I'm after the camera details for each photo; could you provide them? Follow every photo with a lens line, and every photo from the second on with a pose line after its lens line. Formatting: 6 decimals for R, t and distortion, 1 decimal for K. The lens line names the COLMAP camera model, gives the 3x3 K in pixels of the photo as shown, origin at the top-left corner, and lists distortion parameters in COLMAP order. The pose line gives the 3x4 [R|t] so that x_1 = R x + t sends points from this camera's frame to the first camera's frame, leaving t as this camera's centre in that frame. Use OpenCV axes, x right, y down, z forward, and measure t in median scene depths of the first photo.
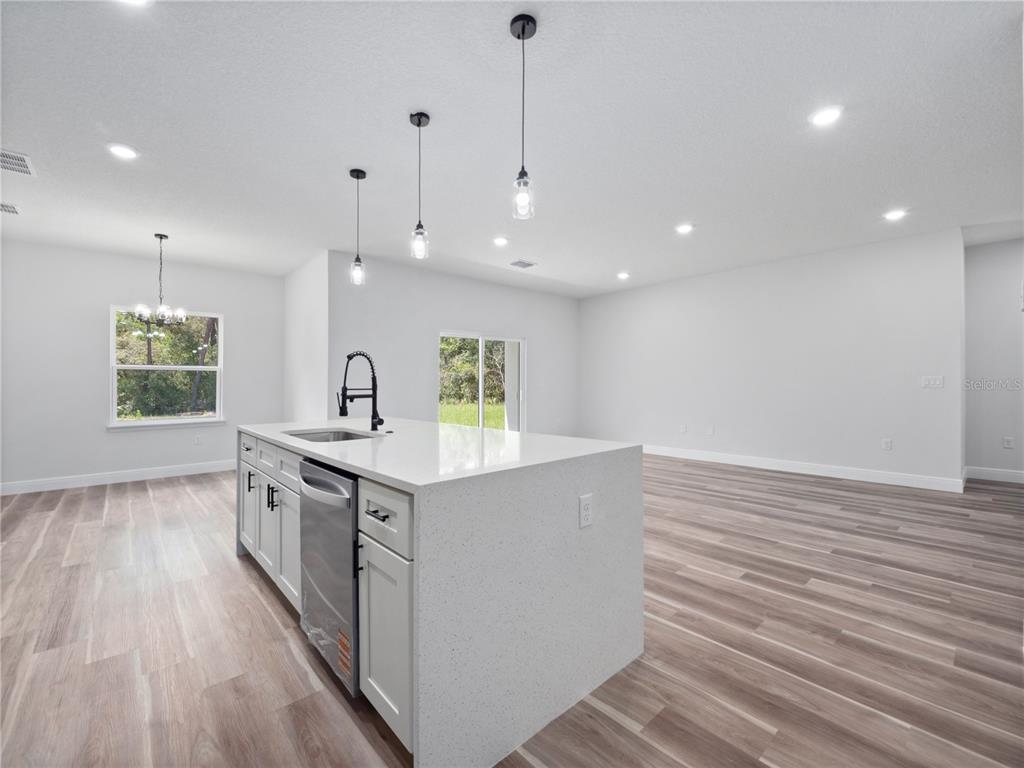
lens RADIAL K [[442.3, 0, 506.5], [0, 442.3, 379.8], [0, 0, 1]] dist [0.003563, -0.006210]
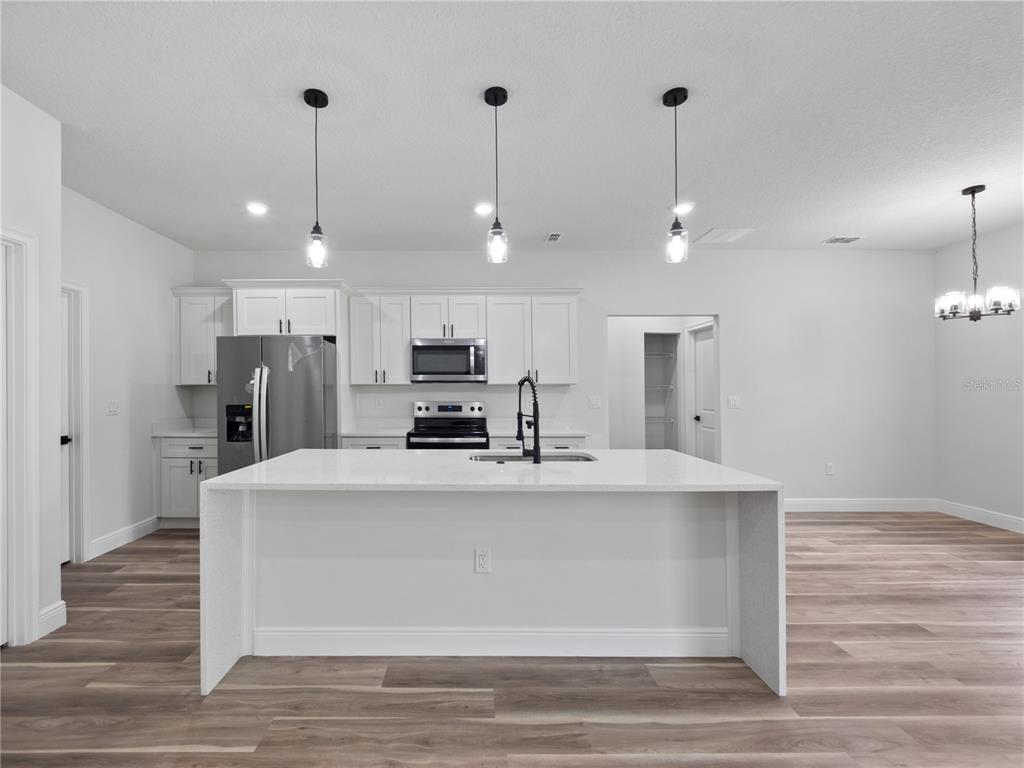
lens RADIAL K [[442.3, 0, 477.0], [0, 442.3, 388.7], [0, 0, 1]] dist [0.003563, -0.006210]
pose [[-0.672951, 0.000437, -0.739687, 0.326496], [0.012232, 0.999870, -0.010537, -0.020125], [0.739586, -0.016138, -0.672869, 1.151527]]
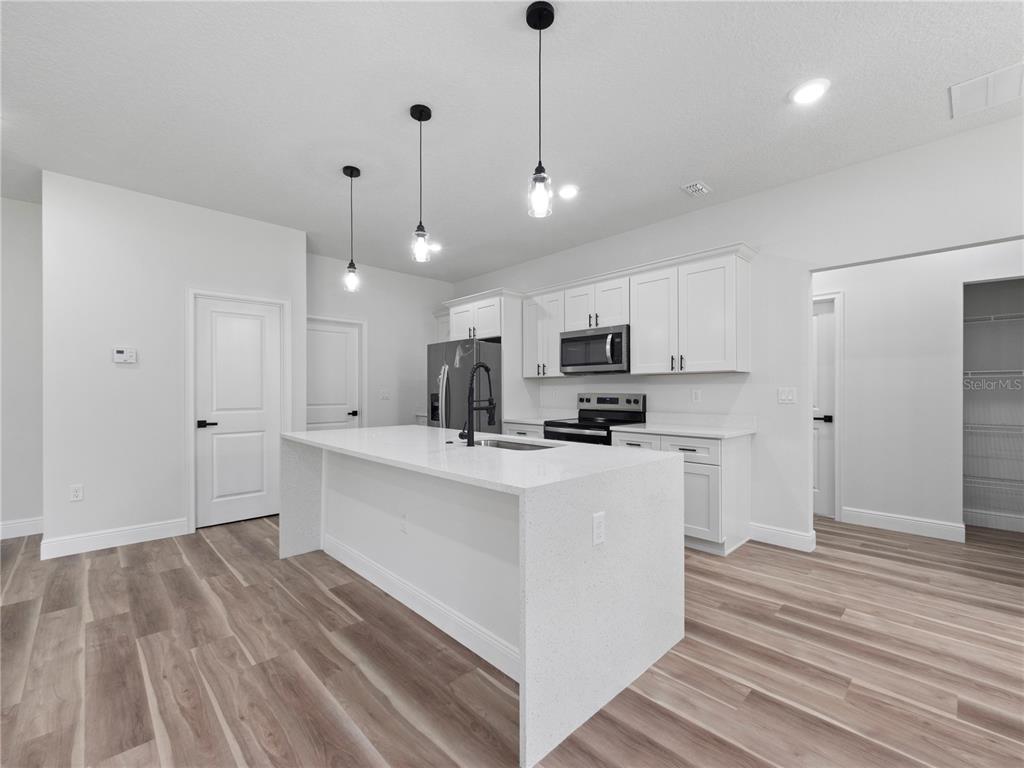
lens RADIAL K [[442.3, 0, 510.4], [0, 442.3, 389.3], [0, 0, 1]] dist [0.003563, -0.006210]
pose [[-0.999585, 0.004509, -0.028455, -0.271142], [0.004985, 0.999848, -0.016698, 0.010475], [0.028376, -0.016833, -0.999456, 1.455490]]
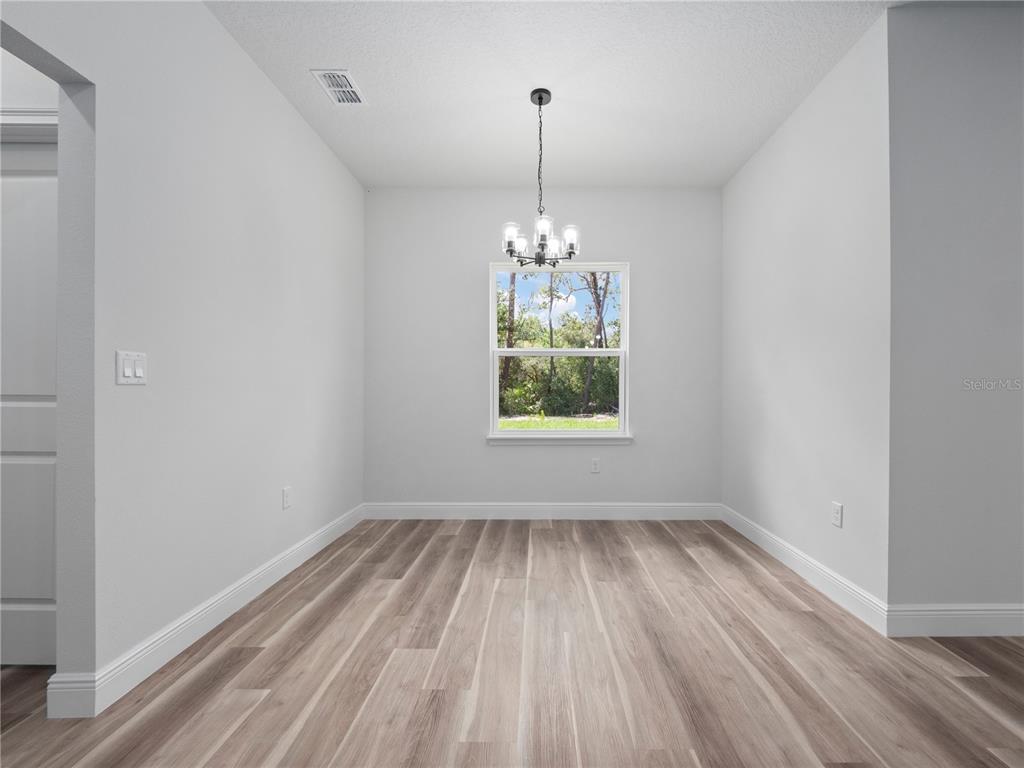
lens RADIAL K [[446.5, 0, 526.3], [0, 446.5, 384.9], [0, 0, 1]] dist [0.003081, 0.000071]
pose [[0.734853, -0.002957, -0.678220, -0.557287], [0.003139, 0.999995, -0.000959, 0.035177], [0.678219, -0.001425, 0.734859, 0.768283]]
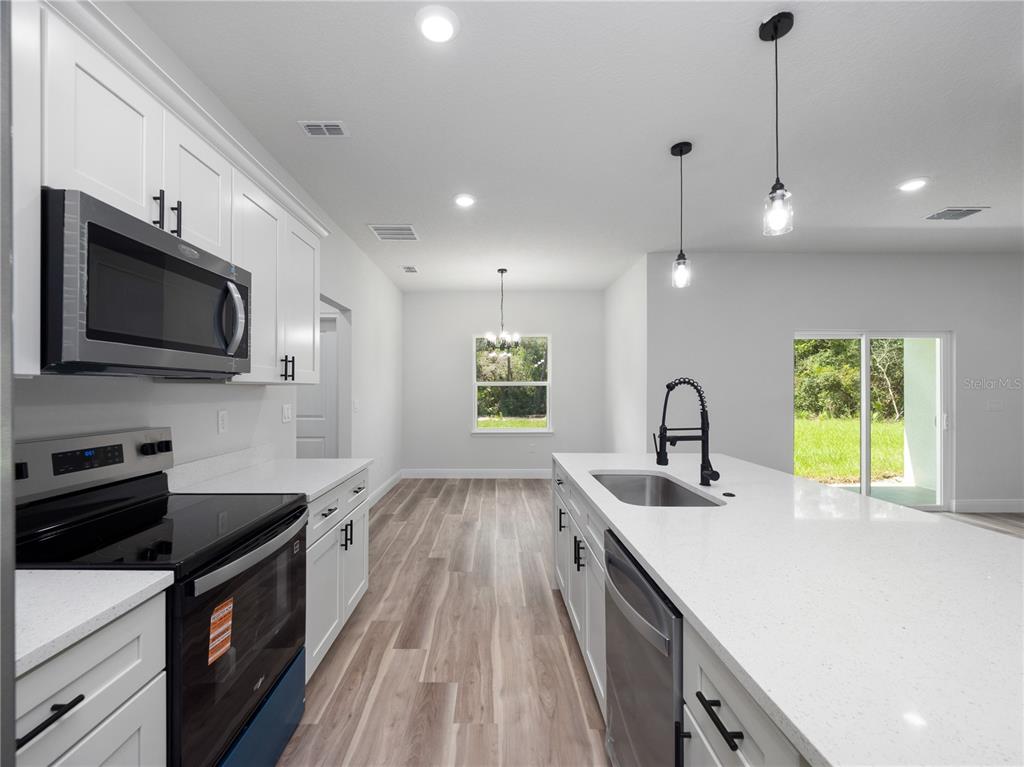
lens RADIAL K [[442.3, 0, 487.2], [0, 442.3, 387.0], [0, 0, 1]] dist [0.003563, -0.006210]
pose [[0.740043, 0.000270, -0.672559, -0.056273], [0.004611, 0.999974, 0.005475, -0.040716], [0.672544, -0.007153, 0.740023, 0.166991]]
